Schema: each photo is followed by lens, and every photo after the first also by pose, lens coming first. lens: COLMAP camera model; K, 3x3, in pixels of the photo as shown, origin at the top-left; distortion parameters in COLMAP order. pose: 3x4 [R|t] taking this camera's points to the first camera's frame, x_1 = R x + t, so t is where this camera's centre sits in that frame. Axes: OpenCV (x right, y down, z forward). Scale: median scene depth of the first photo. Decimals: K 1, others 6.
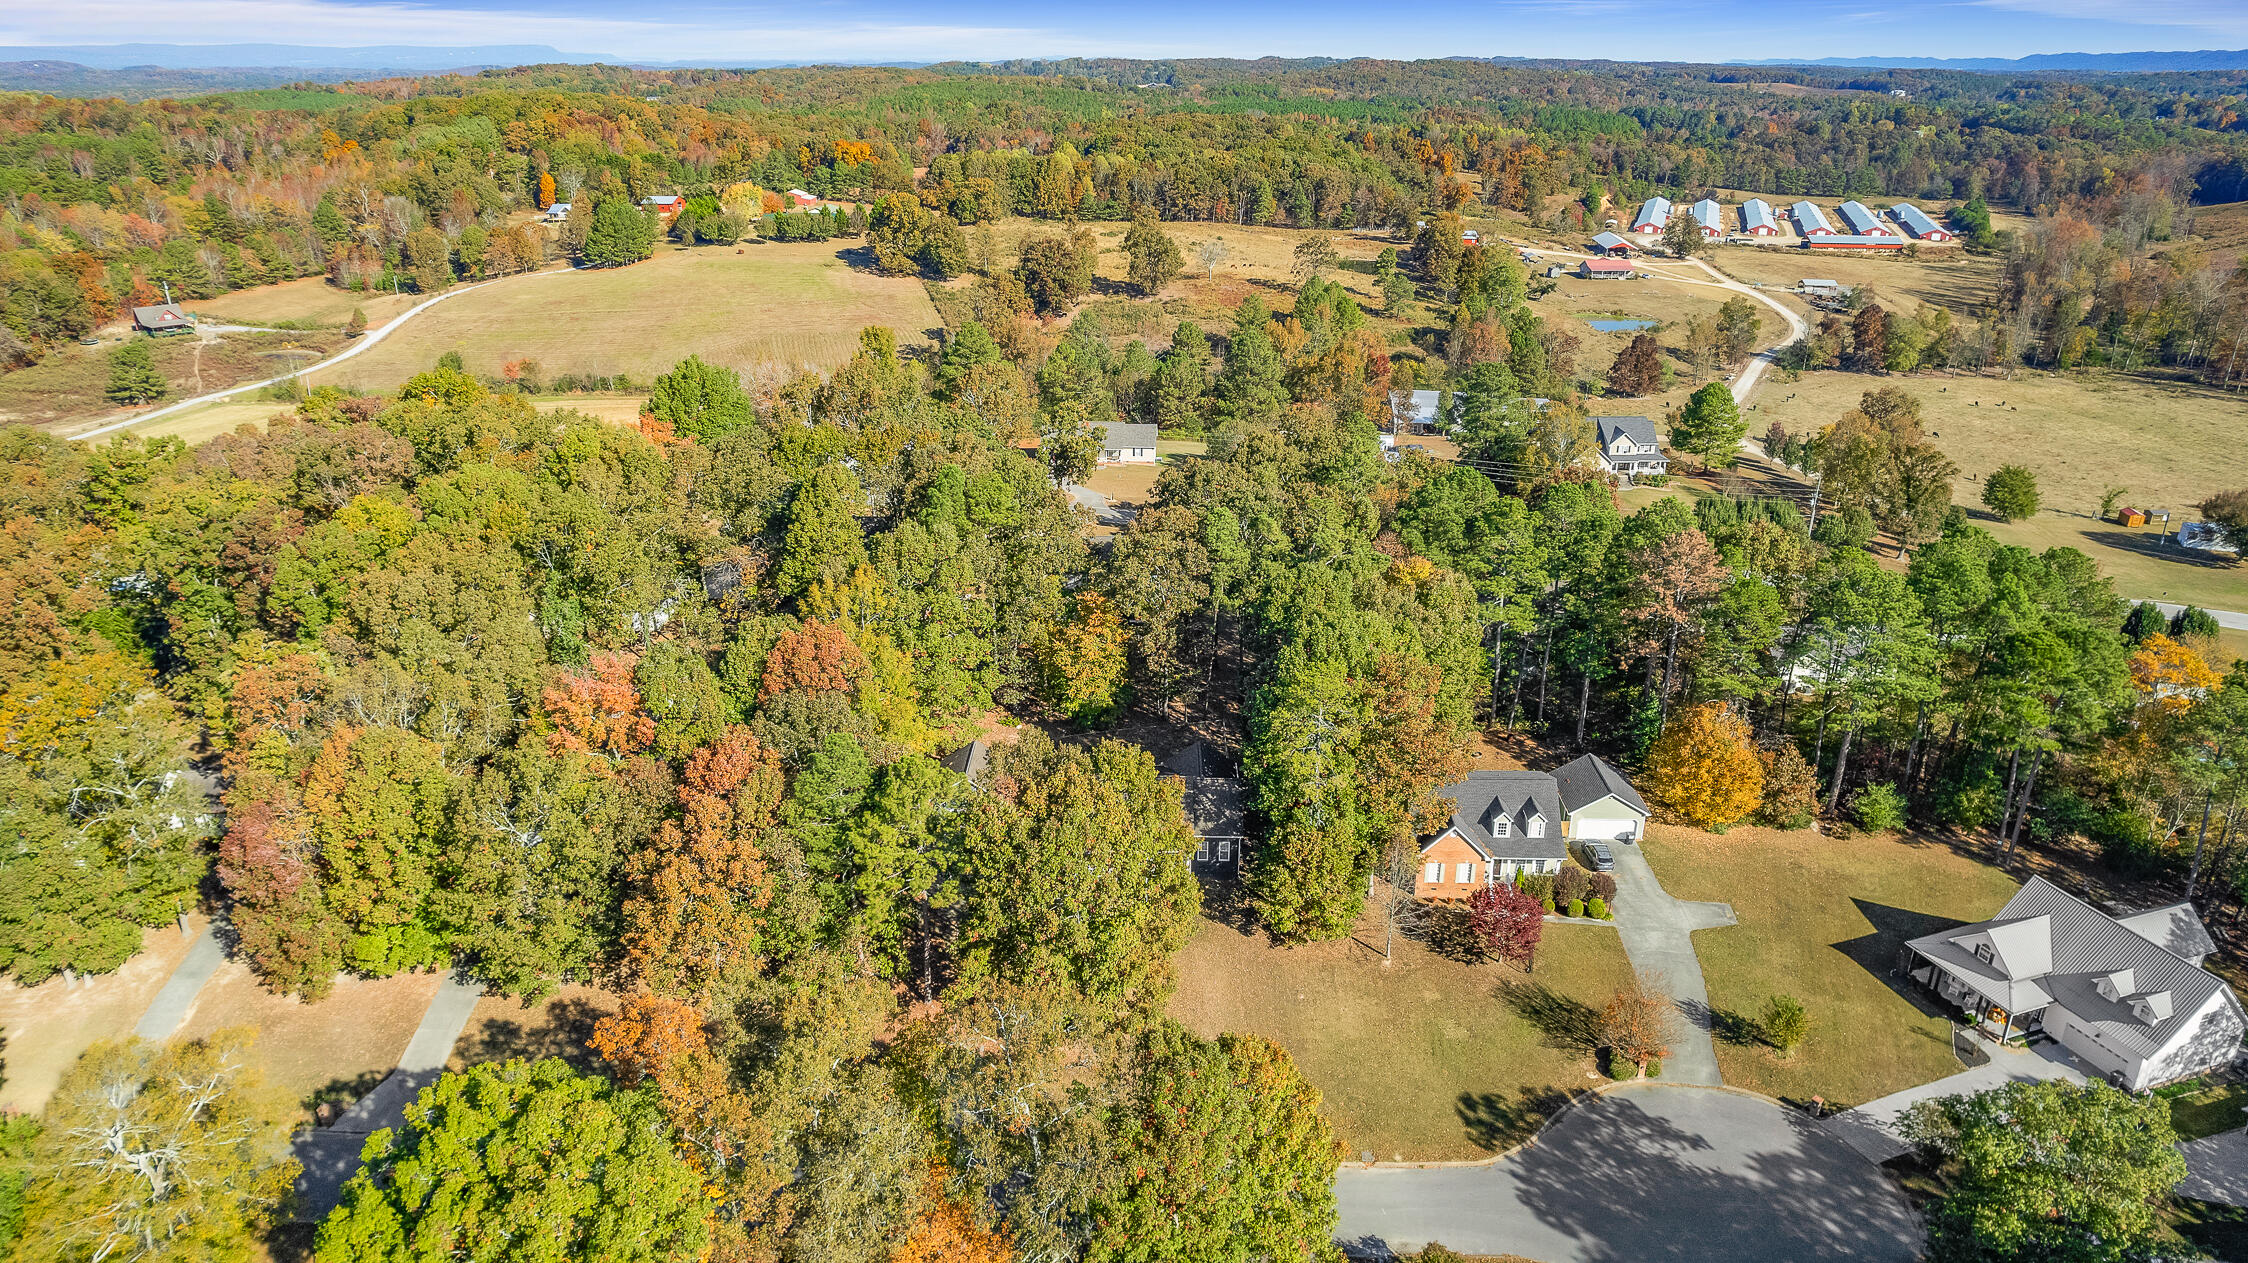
lens RADIAL K [[1472.7, 0, 1127.7], [0, 1472.7, 633.1], [0, 0, 1]] dist [-0.027277, 0.025443]
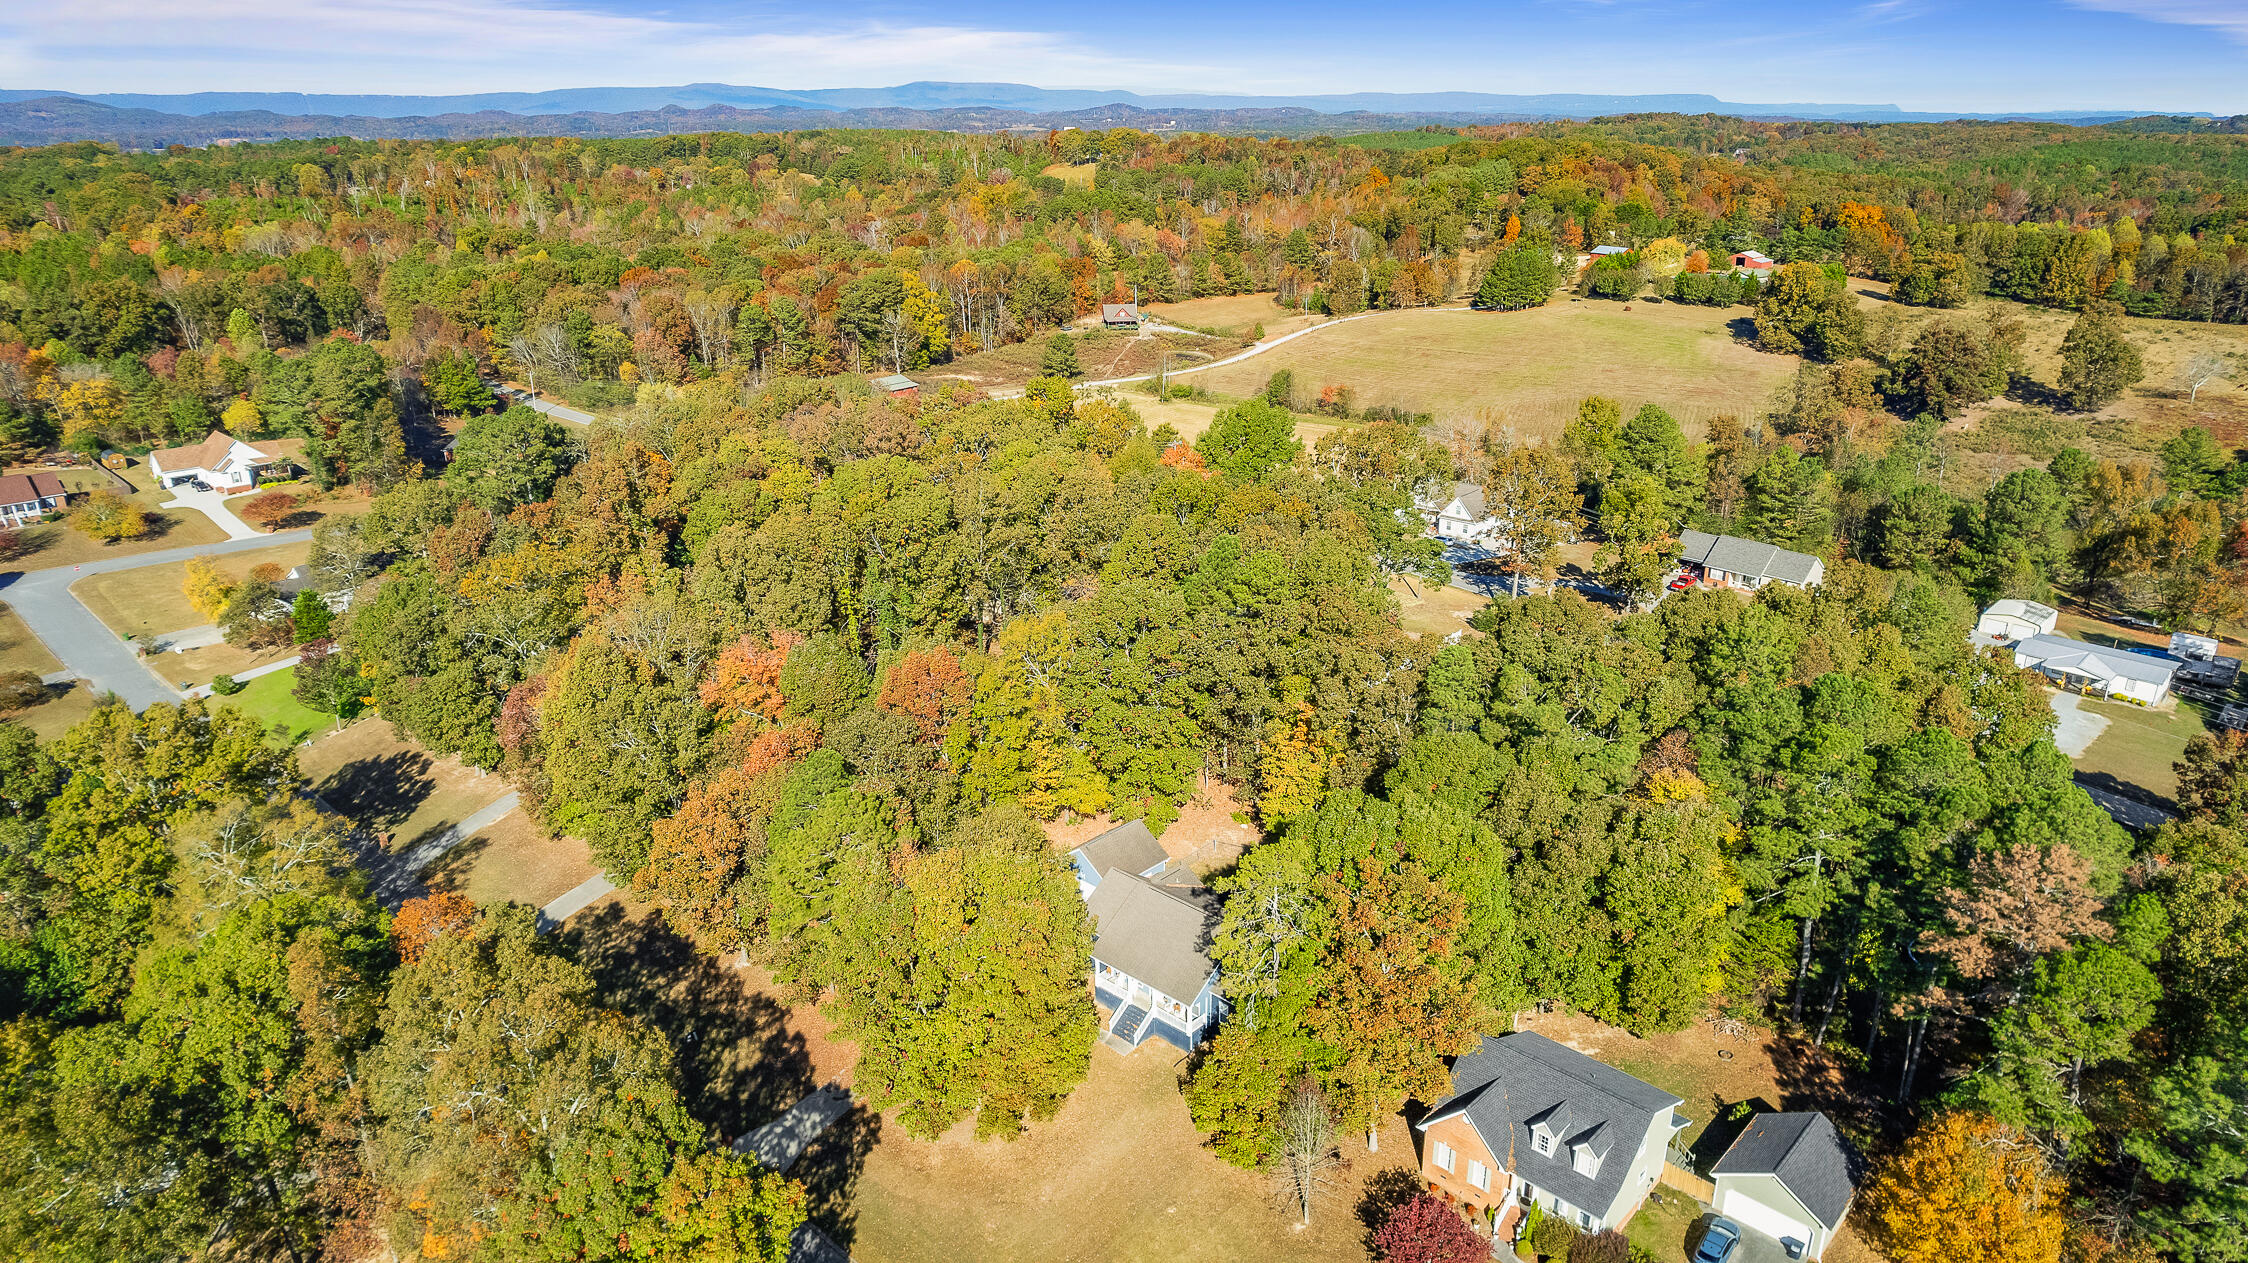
lens RADIAL K [[1472.7, 0, 1124.2], [0, 1472.7, 639.1], [0, 0, 1]] dist [-0.027277, 0.025443]
pose [[0.747266, 0.233346, -0.622209, 0.146975], [-0.249739, 0.966297, 0.062456, -0.031068], [0.615812, 0.108719, 0.780356, 0.078682]]
